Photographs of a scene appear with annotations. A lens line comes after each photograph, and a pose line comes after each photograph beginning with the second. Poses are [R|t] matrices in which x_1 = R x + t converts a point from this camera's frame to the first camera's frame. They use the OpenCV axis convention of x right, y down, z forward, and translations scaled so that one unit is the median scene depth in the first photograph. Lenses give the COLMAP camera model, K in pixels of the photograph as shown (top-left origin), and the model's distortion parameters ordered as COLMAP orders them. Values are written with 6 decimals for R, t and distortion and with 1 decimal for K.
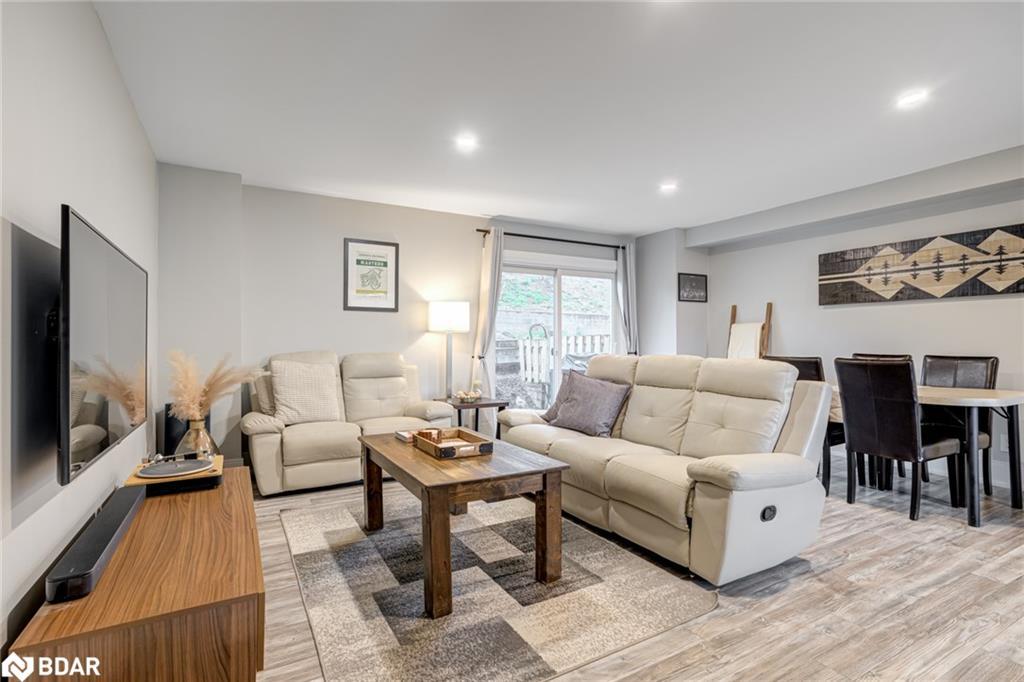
lens RADIAL K [[494.9, 0, 501.6], [0, 494.9, 333.2], [0, 0, 1]] dist [-0.000532, 0.005561]
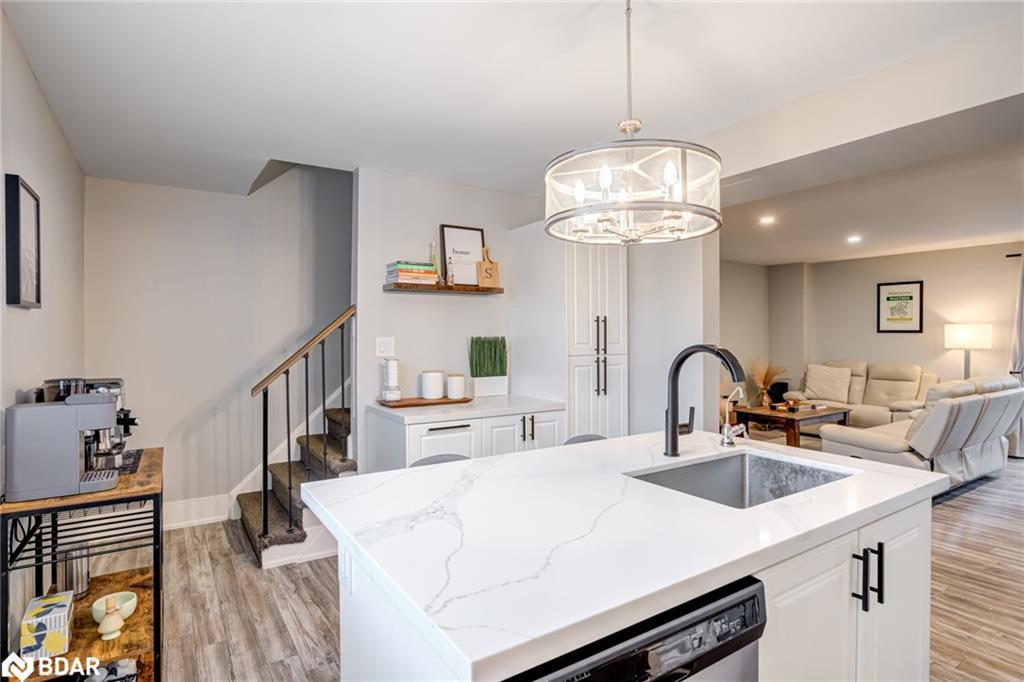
lens RADIAL K [[520.0, 0, 490.0], [0, 520.0, 334.9], [0, 0, 1]] dist [-0.022311, 0.005965]
pose [[0.032597, -0.001483, -0.999467, 1.275247], [0.013945, 0.999902, -0.001029, -0.060186], [0.999371, -0.013904, 0.032614, -0.218453]]
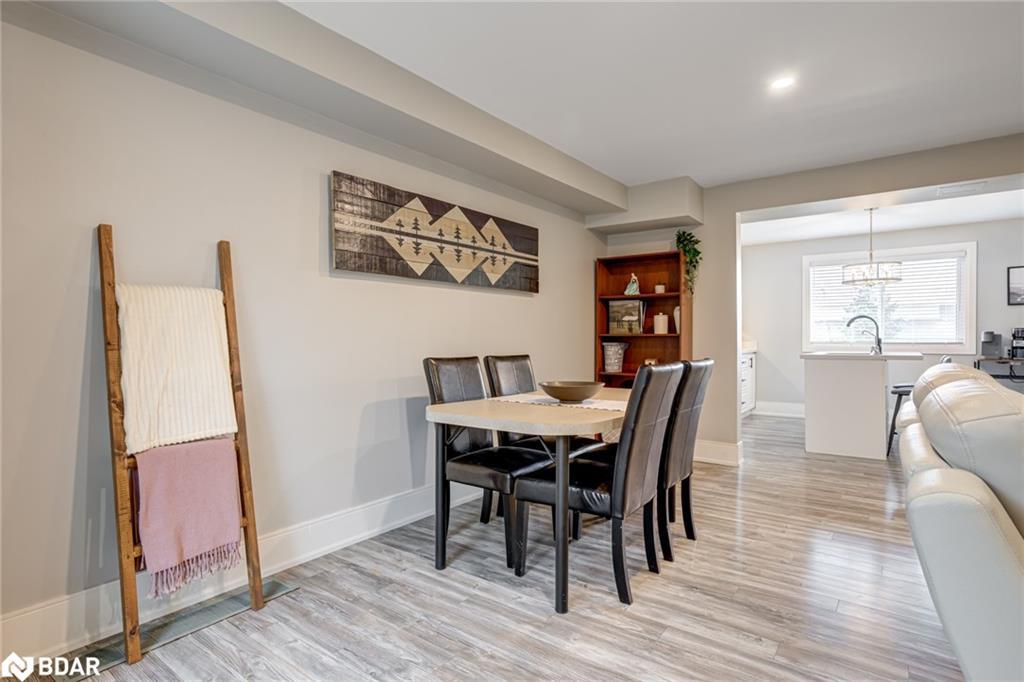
lens RADIAL K [[520.0, 0, 503.1], [0, 520.0, 335.7], [0, 0, 1]] dist [-0.022311, 0.005965]
pose [[-0.392507, 0.011117, 0.919682, 0.087166], [-0.008390, 0.999842, -0.015666, 0.025120], [-0.919711, -0.013865, -0.392352, 1.239314]]
